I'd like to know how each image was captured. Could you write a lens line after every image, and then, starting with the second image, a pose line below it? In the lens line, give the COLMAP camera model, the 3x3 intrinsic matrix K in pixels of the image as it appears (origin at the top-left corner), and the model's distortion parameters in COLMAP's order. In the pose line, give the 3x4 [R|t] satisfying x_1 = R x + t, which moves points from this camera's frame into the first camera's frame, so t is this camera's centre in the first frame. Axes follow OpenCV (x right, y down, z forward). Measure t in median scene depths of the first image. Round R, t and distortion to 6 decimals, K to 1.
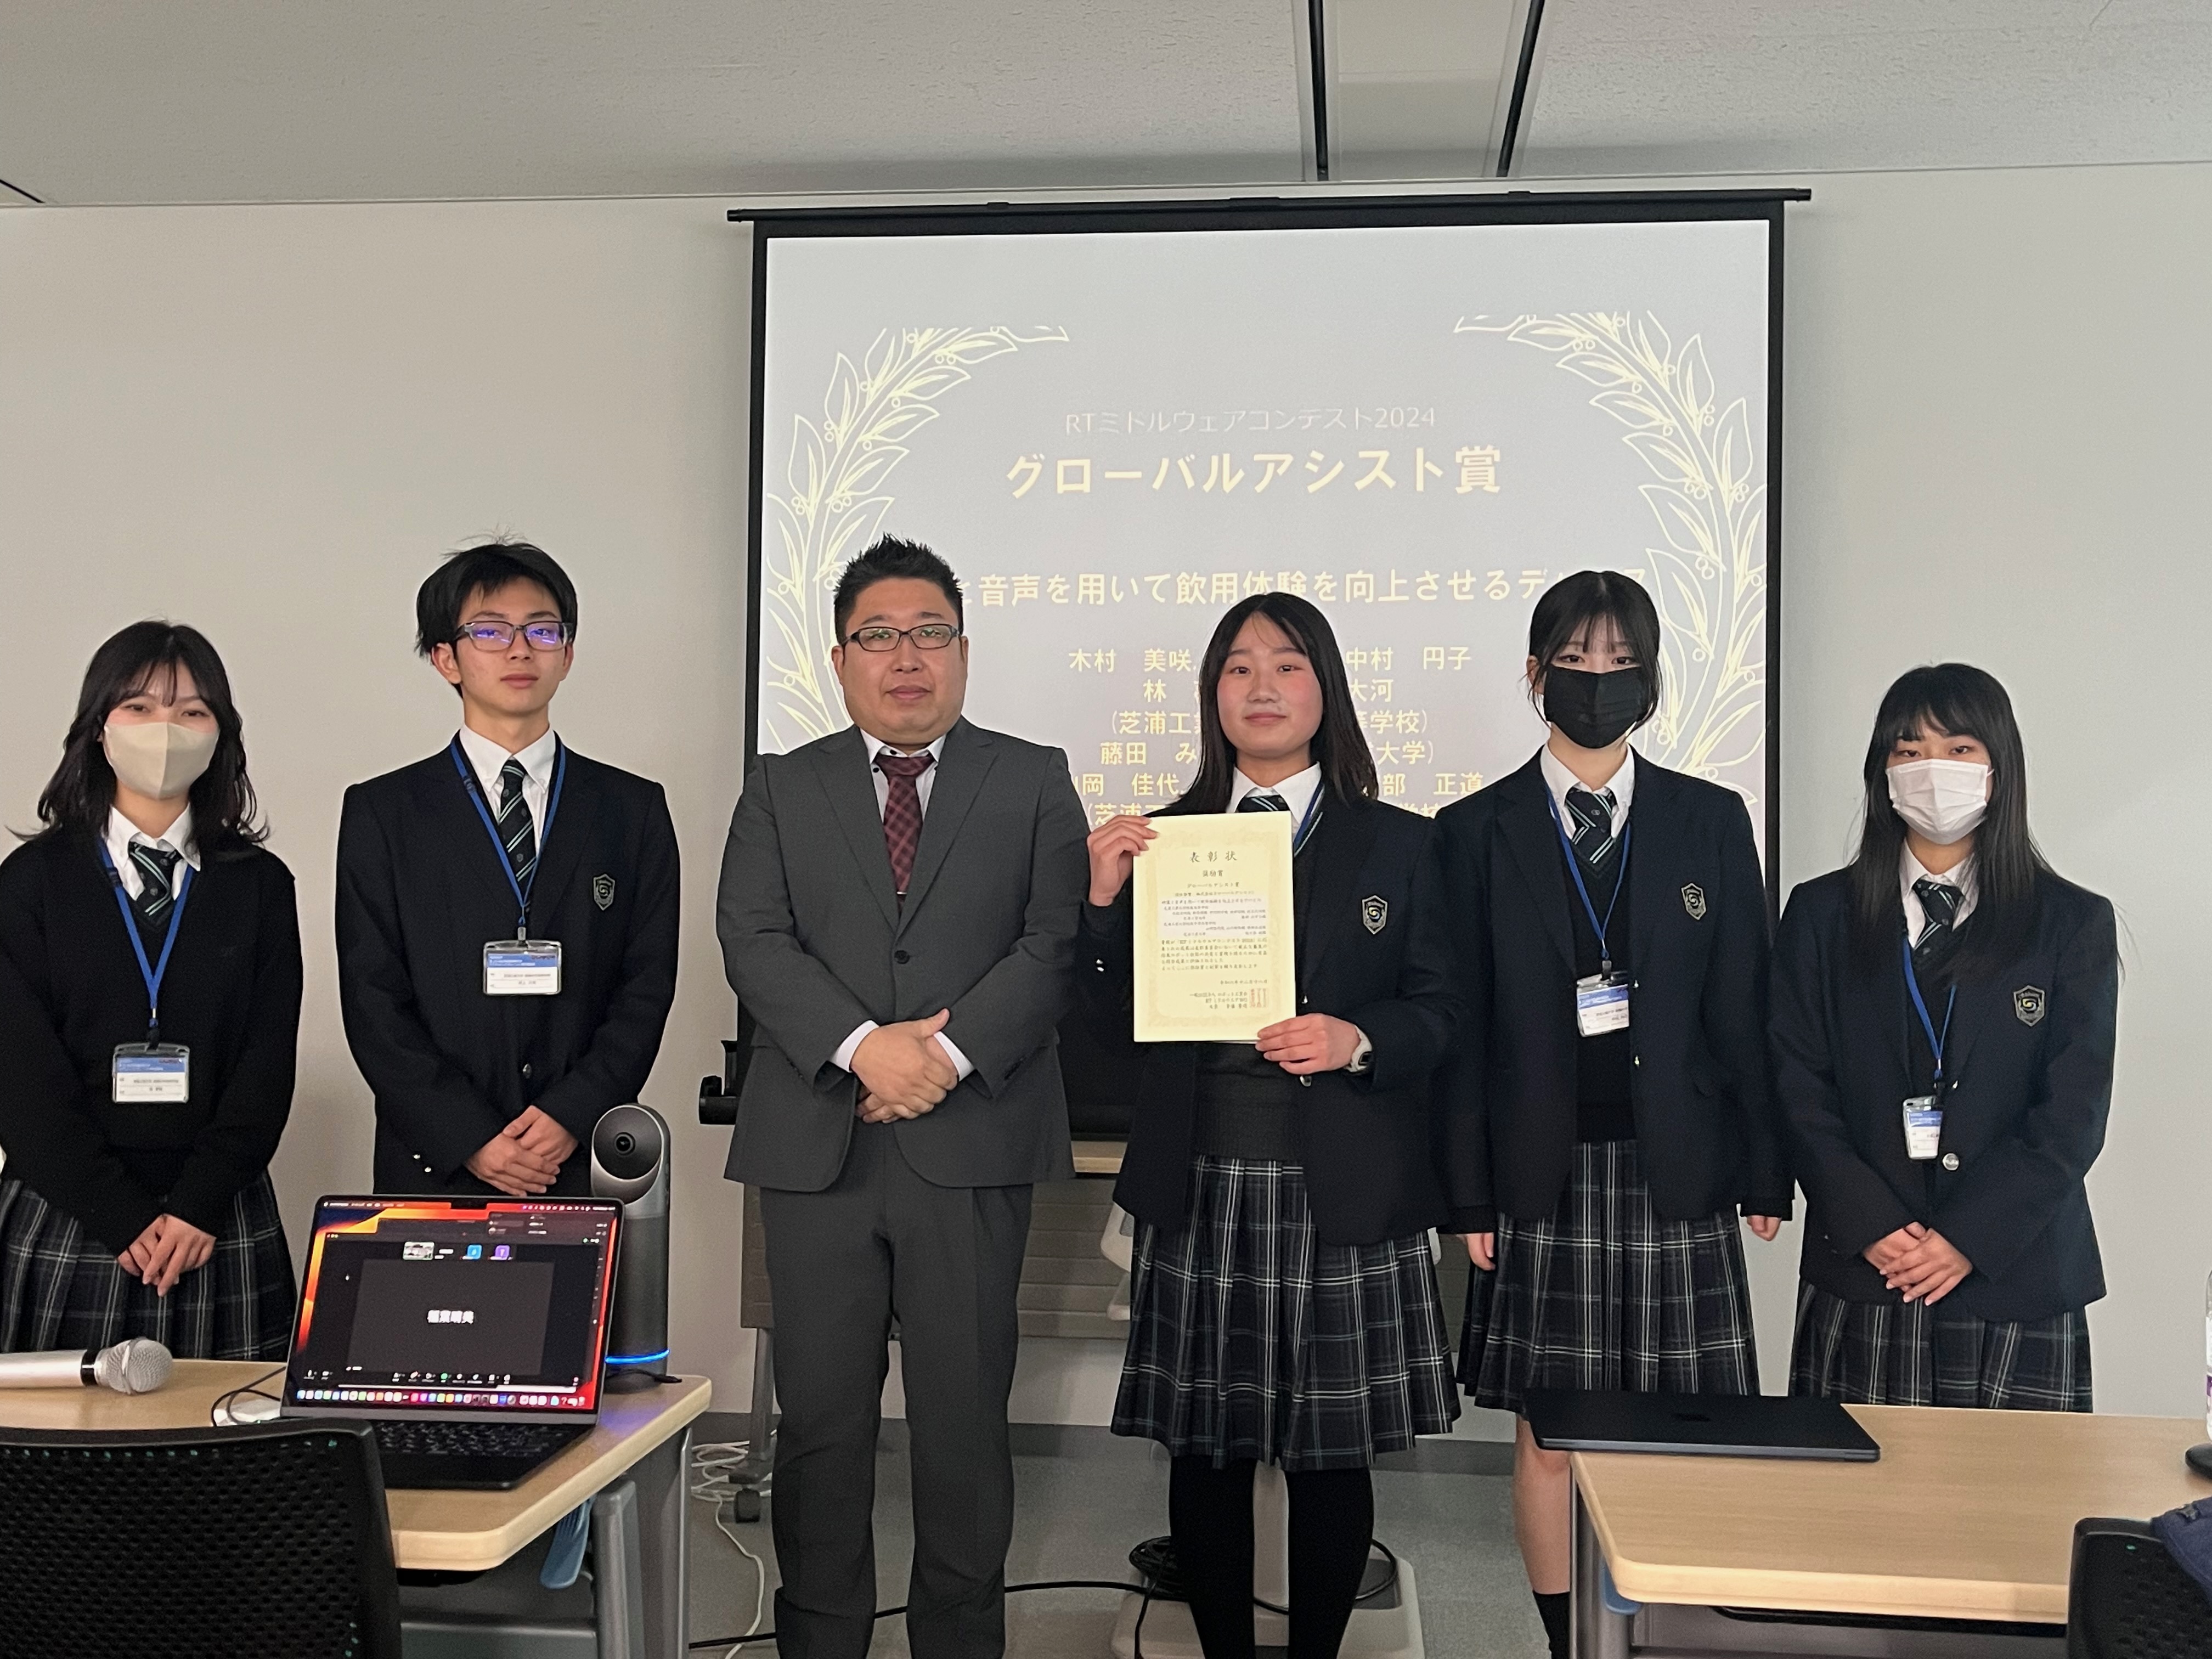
lens RADIAL K [[2266.8, 0, 1113.3], [0, 2266.8, 840.2], [0, 0, 1]] dist [0.045865, 0.000000]
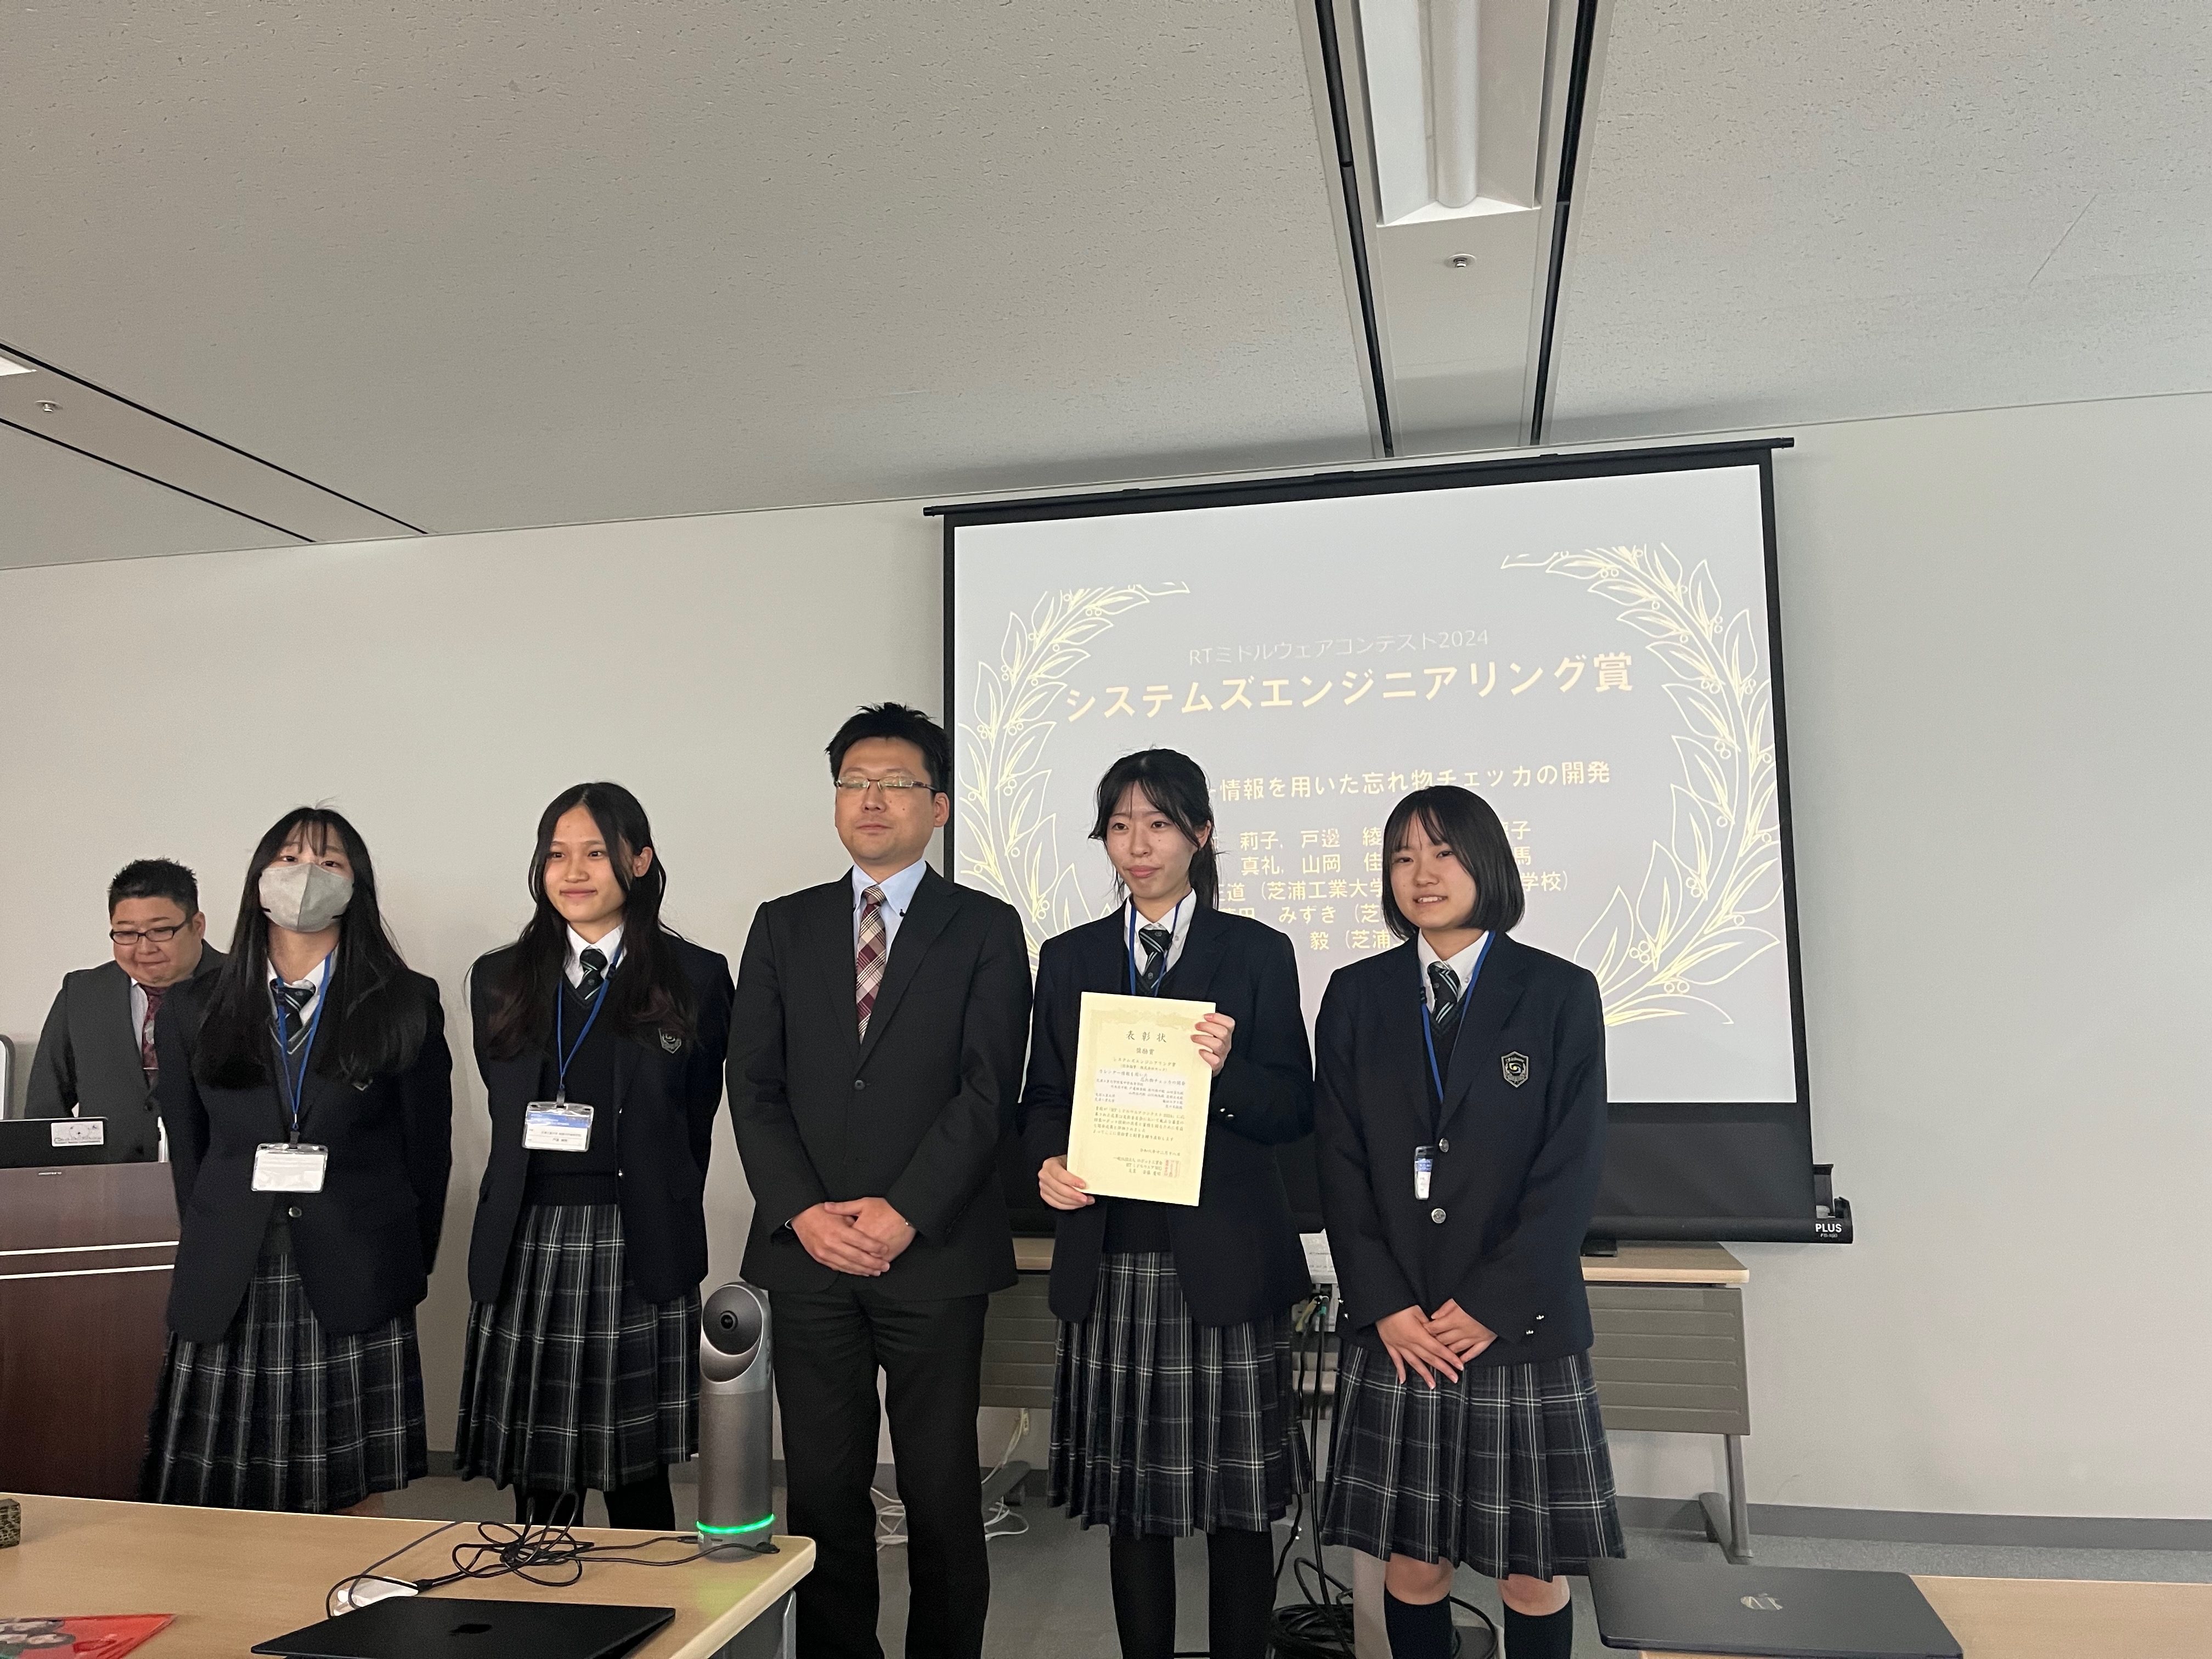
lens RADIAL K [[1643.1, 0, 1128.8], [0, 1643.1, 835.7], [0, 0, 1]] dist [0.059448, -0.063547]
pose [[0.994726, -0.038442, -0.095095, 0.028929], [0.031185, 0.996570, -0.076651, -0.016938], [0.097716, 0.073281, 0.992513, 0.103534]]
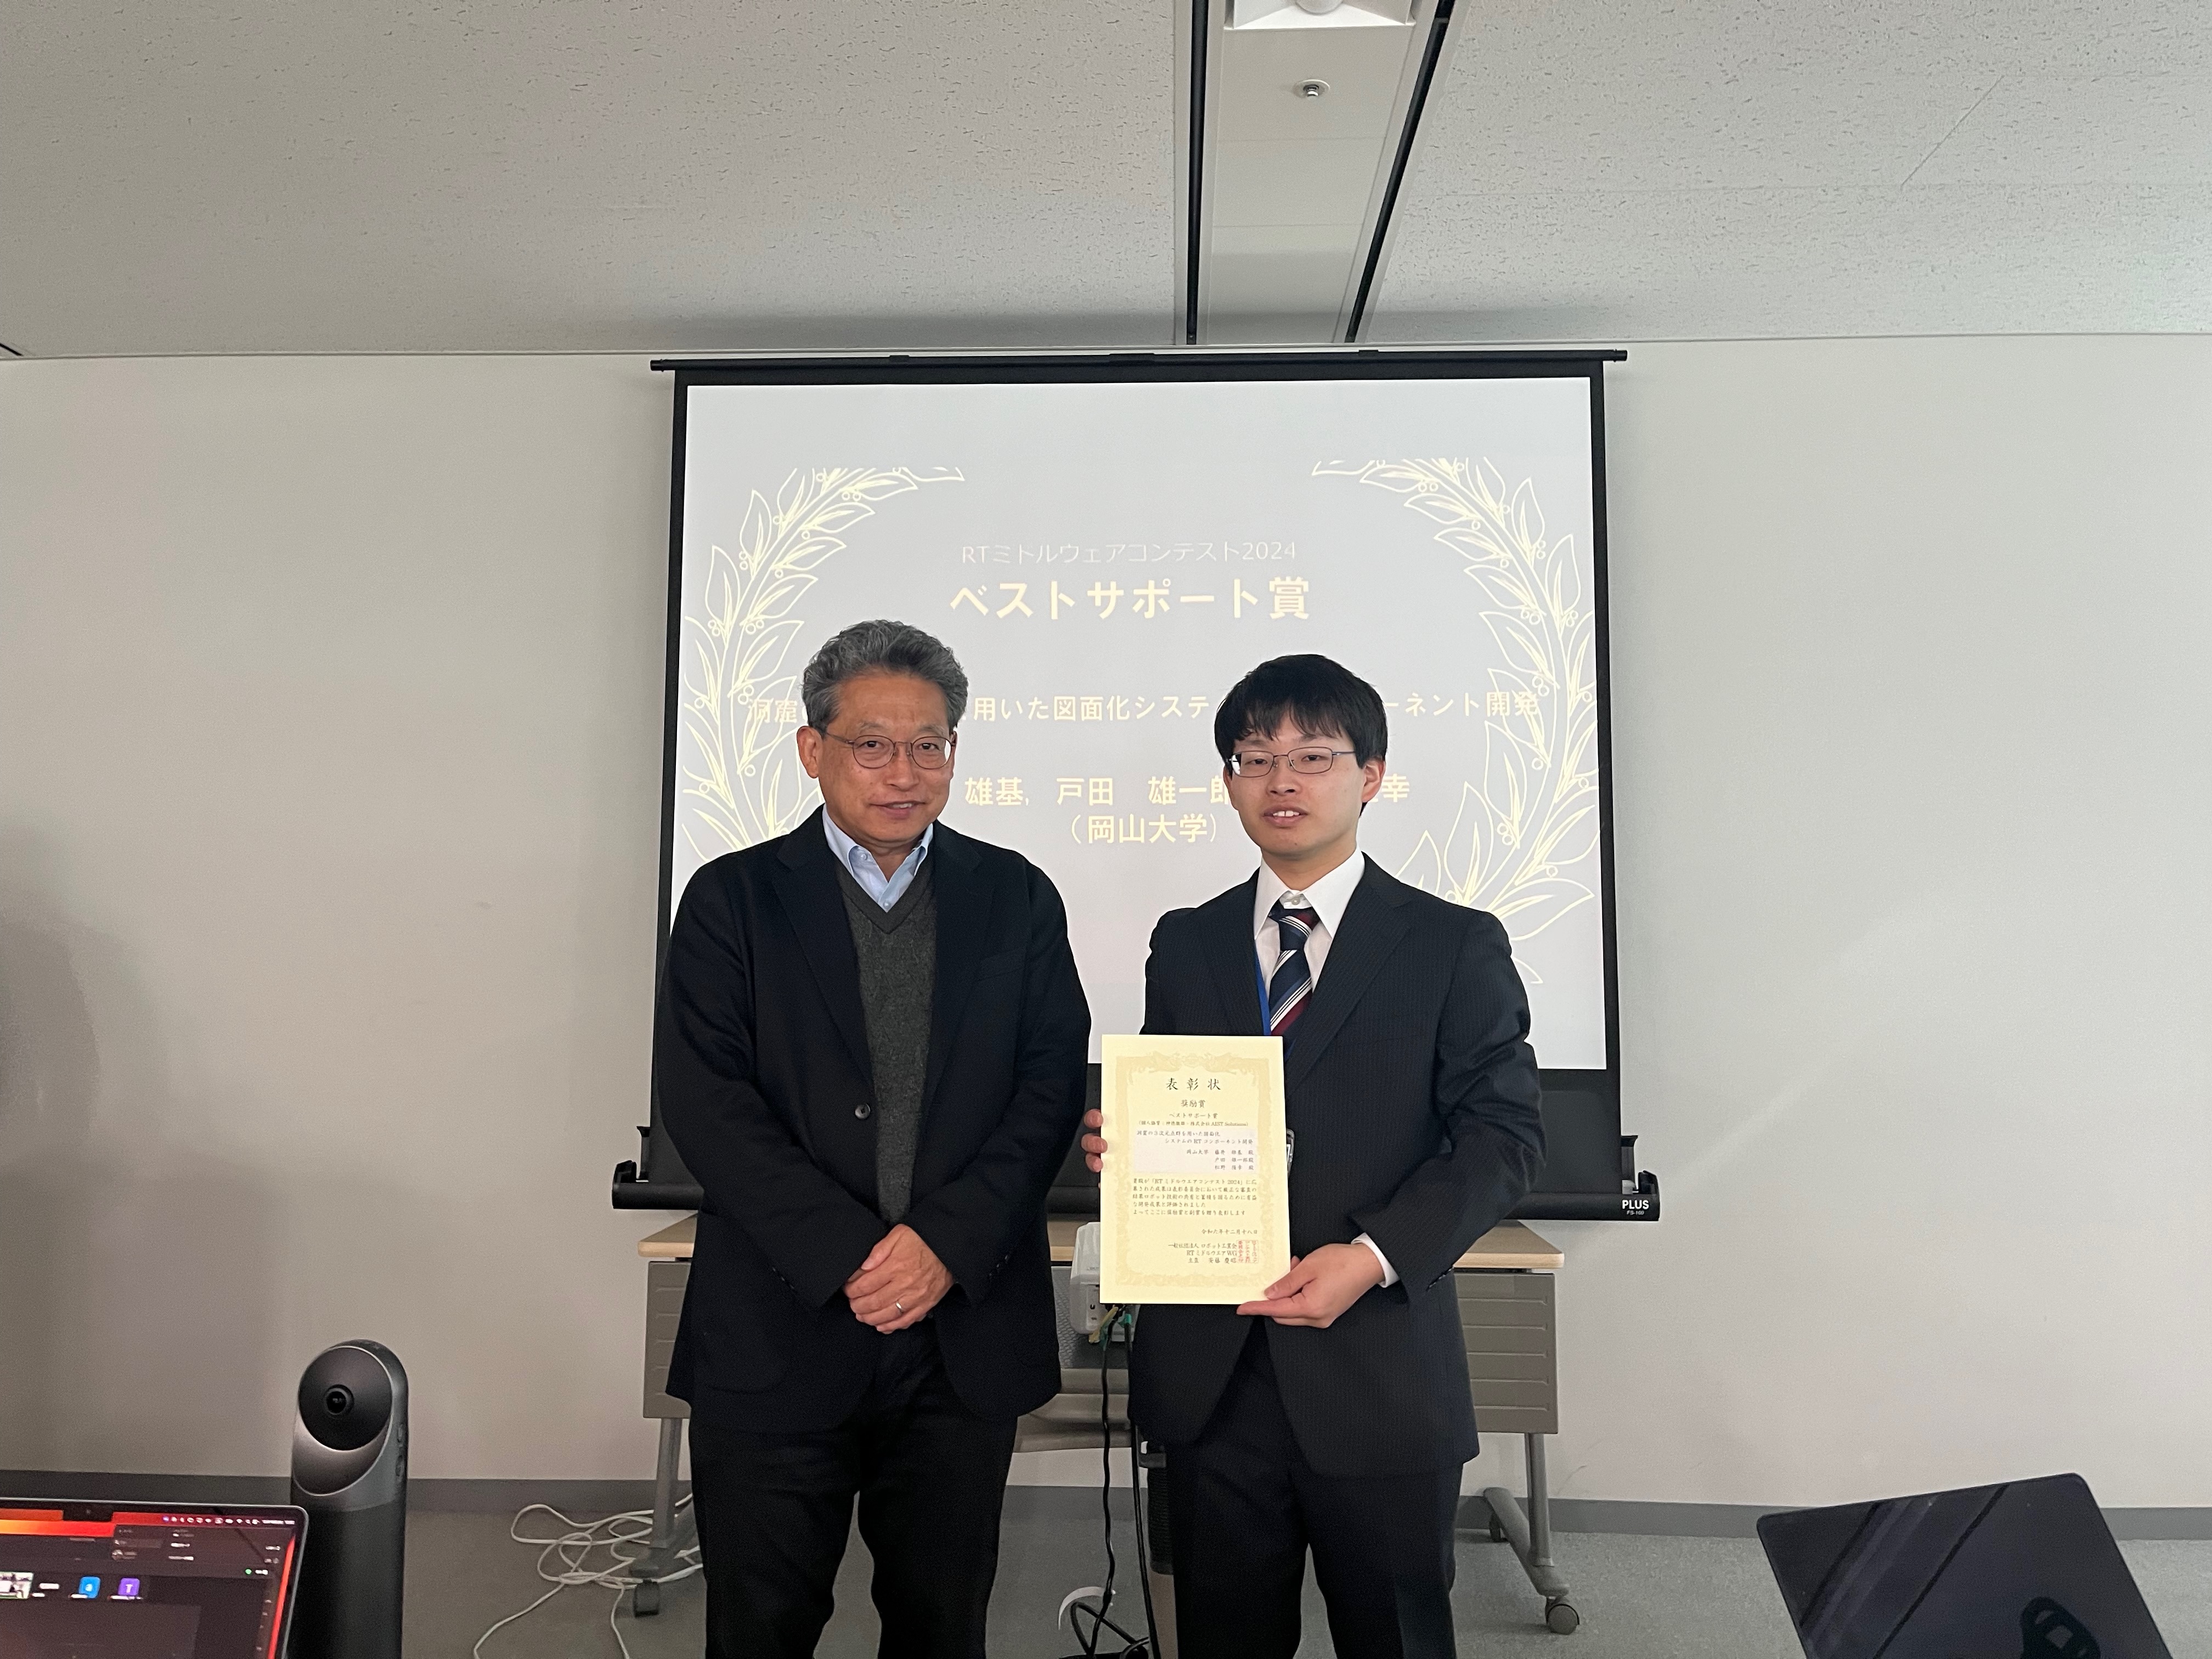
lens RADIAL K [[1643.1, 0, 1102.7], [0, 1643.1, 821.9], [0, 0, 1]] dist [0.059448, -0.063547]
pose [[0.998005, -0.002417, 0.063091, -0.003471], [0.006069, 0.998312, -0.057763, -0.008360], [-0.062845, 0.058031, 0.996335, 0.215704]]
